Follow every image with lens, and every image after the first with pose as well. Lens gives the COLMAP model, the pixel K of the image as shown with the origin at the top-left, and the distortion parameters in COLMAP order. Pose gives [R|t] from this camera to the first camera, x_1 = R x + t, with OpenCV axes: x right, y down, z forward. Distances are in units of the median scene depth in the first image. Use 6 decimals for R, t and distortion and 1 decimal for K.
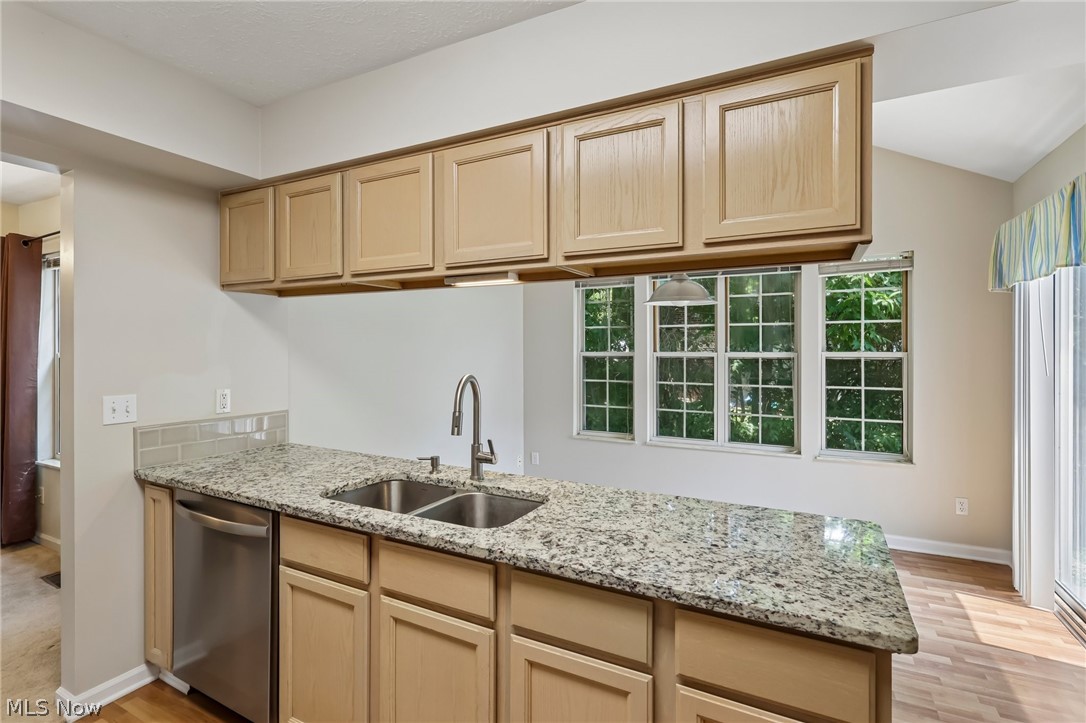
lens RADIAL K [[511.3, 0, 542.1], [0, 511.3, 347.6], [0, 0, 1]] dist [-0.001978, 0.000343]
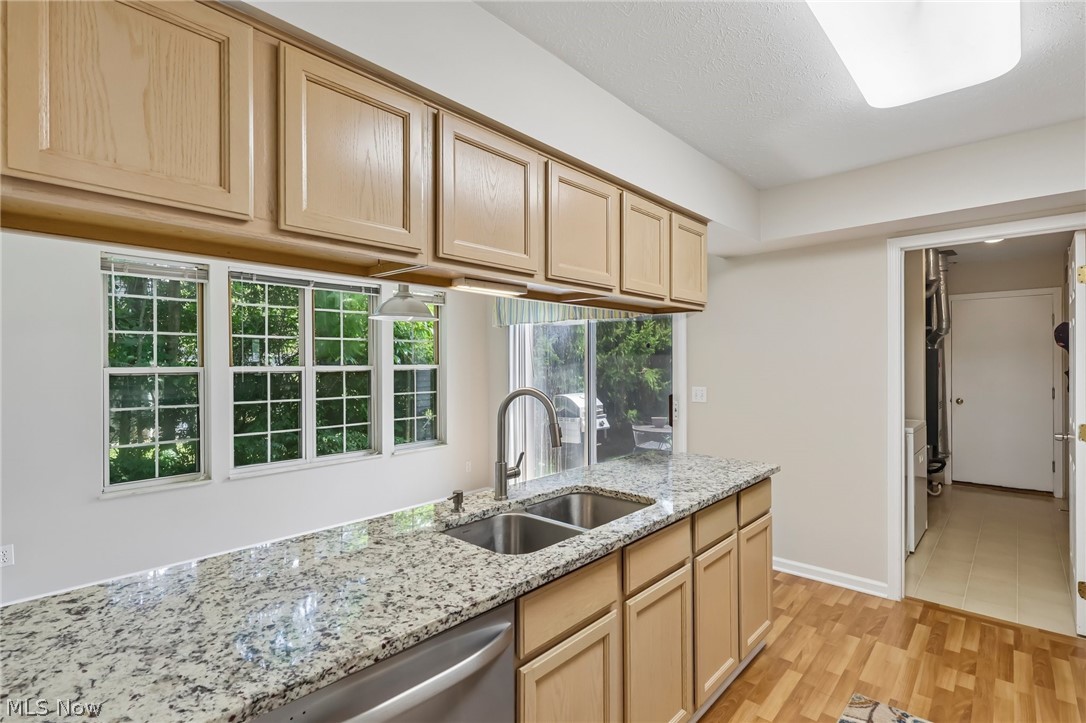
lens RADIAL K [[515.7, 0, 544.4], [0, 515.7, 368.4], [0, 0, 1]] dist [-0.000543, -0.000481]
pose [[0.251276, -0.011578, 0.967846, -1.099059], [0.001080, 0.999931, 0.011682, 0.006054], [-0.967915, -0.001890, 0.251271, 0.735654]]
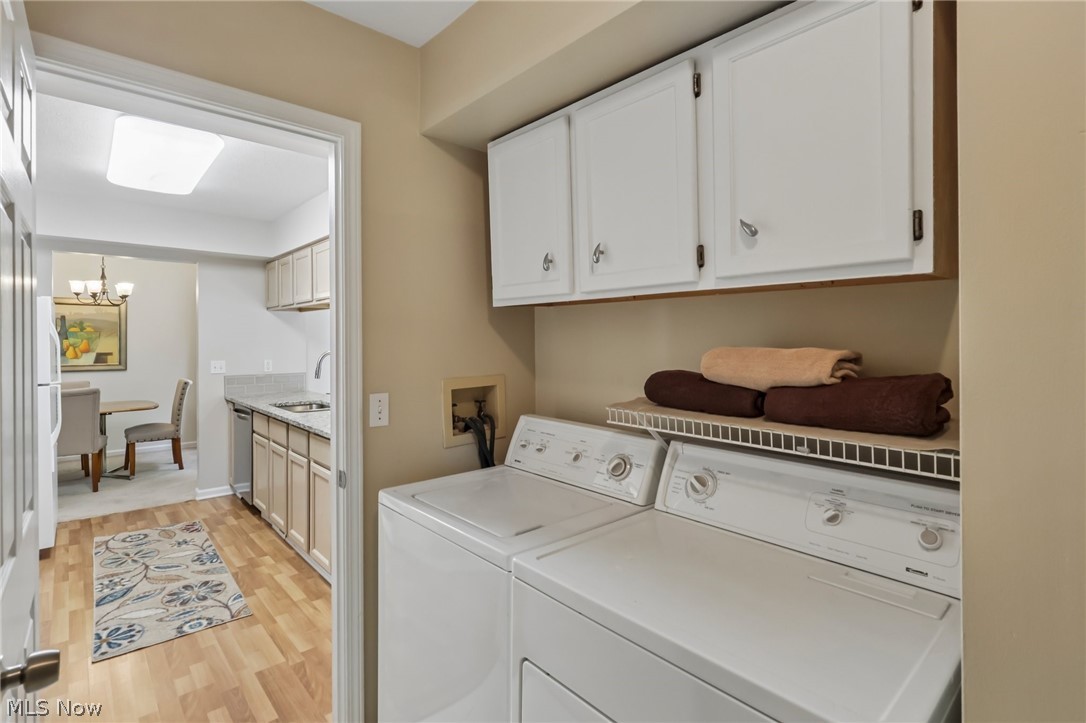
lens RADIAL K [[524.9, 0, 543.2], [0, 524.9, 342.4], [0, 0, 1]] dist [0.000240, 0.000462]
pose [[0.936449, -0.004374, -0.350778, 1.417469], [0.005739, 0.999979, 0.002851, 0.015861], [0.350758, -0.004683, 0.936454, -0.695179]]
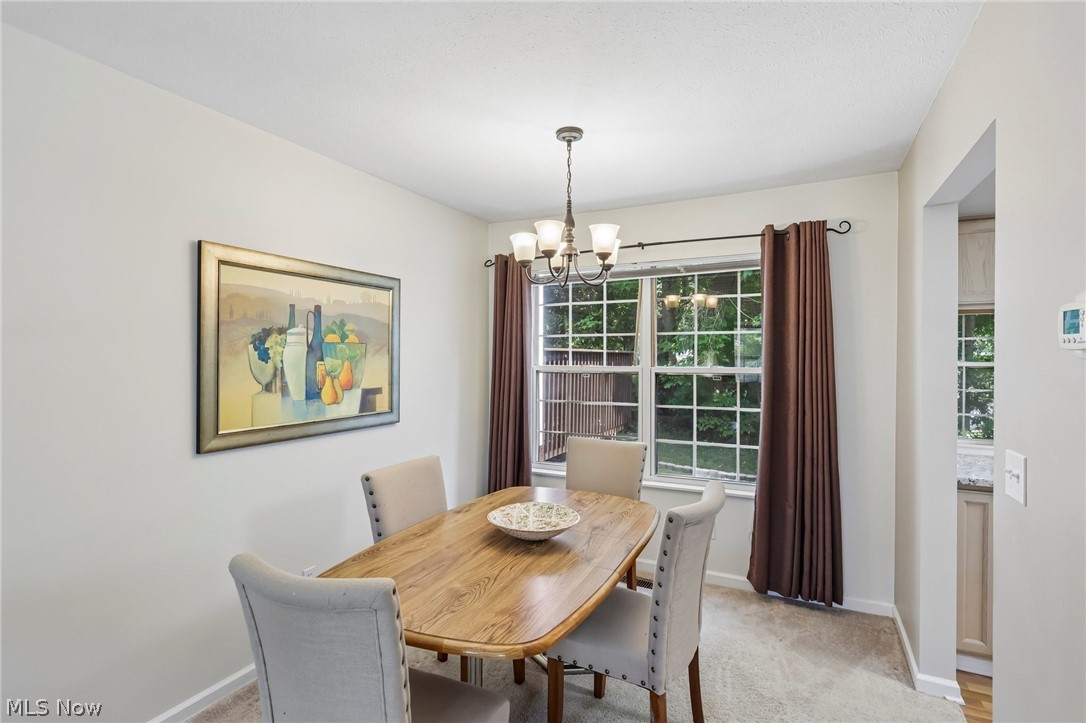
lens RADIAL K [[520.0, 0, 540.2], [0, 520.0, 358.4], [0, 0, 1]] dist [-0.003883, -0.000271]
pose [[0.999835, -0.001621, 0.018101, -1.902485], [0.001480, 0.999969, 0.007755, -0.025792], [-0.018113, -0.007727, 0.999806, -0.100208]]
